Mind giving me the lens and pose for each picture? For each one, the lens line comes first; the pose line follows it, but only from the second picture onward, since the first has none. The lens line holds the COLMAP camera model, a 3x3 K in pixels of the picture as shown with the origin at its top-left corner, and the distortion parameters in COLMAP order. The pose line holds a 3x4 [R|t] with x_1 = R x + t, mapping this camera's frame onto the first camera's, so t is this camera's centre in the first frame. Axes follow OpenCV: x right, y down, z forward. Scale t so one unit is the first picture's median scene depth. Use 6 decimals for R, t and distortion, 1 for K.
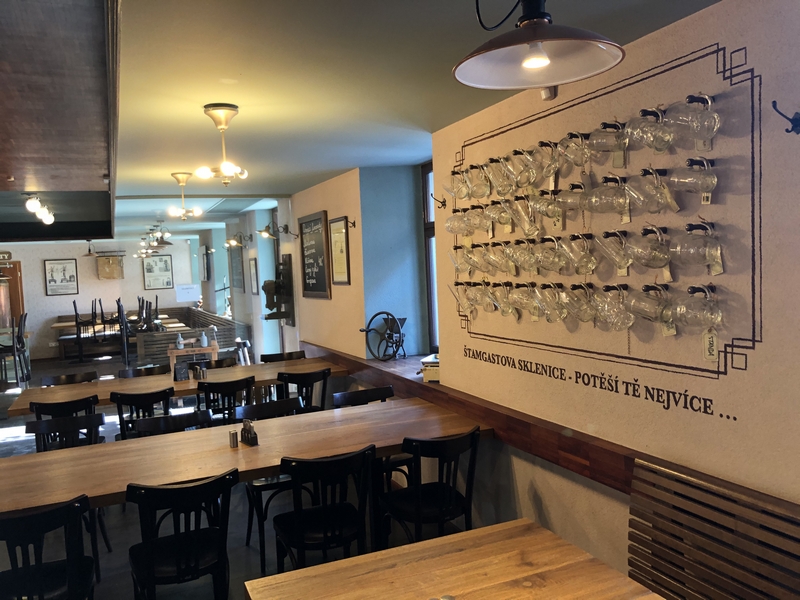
lens RADIAL K [[651.1, 0, 399.5], [0, 651.1, 296.3], [0, 0, 1]] dist [-0.006916, 0.013648]
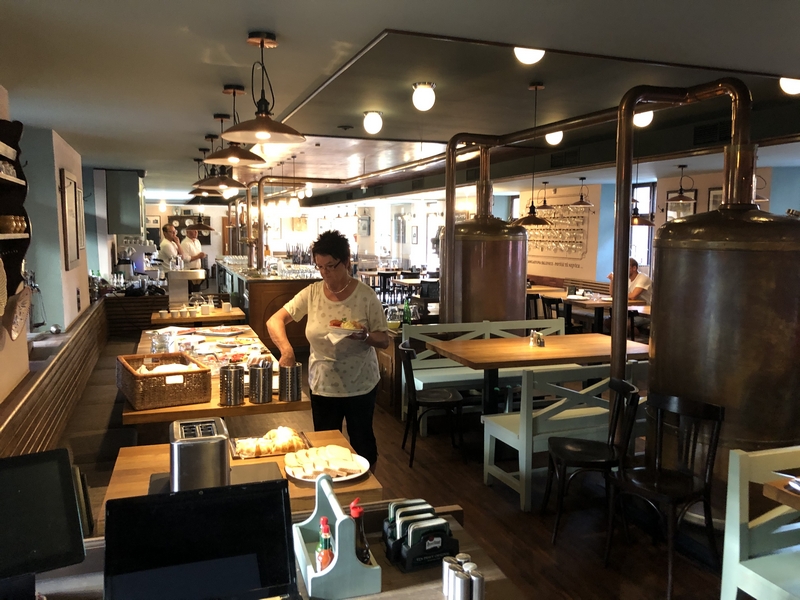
lens RADIAL K [[651.1, 0, 389.8], [0, 651.1, 296.6], [0, 0, 1]] dist [-0.006916, 0.013648]
pose [[0.995121, 0.067603, -0.071859, -0.417094], [-0.063811, 0.996510, 0.053819, 0.162054], [0.075246, -0.048971, 0.995962, -2.901401]]
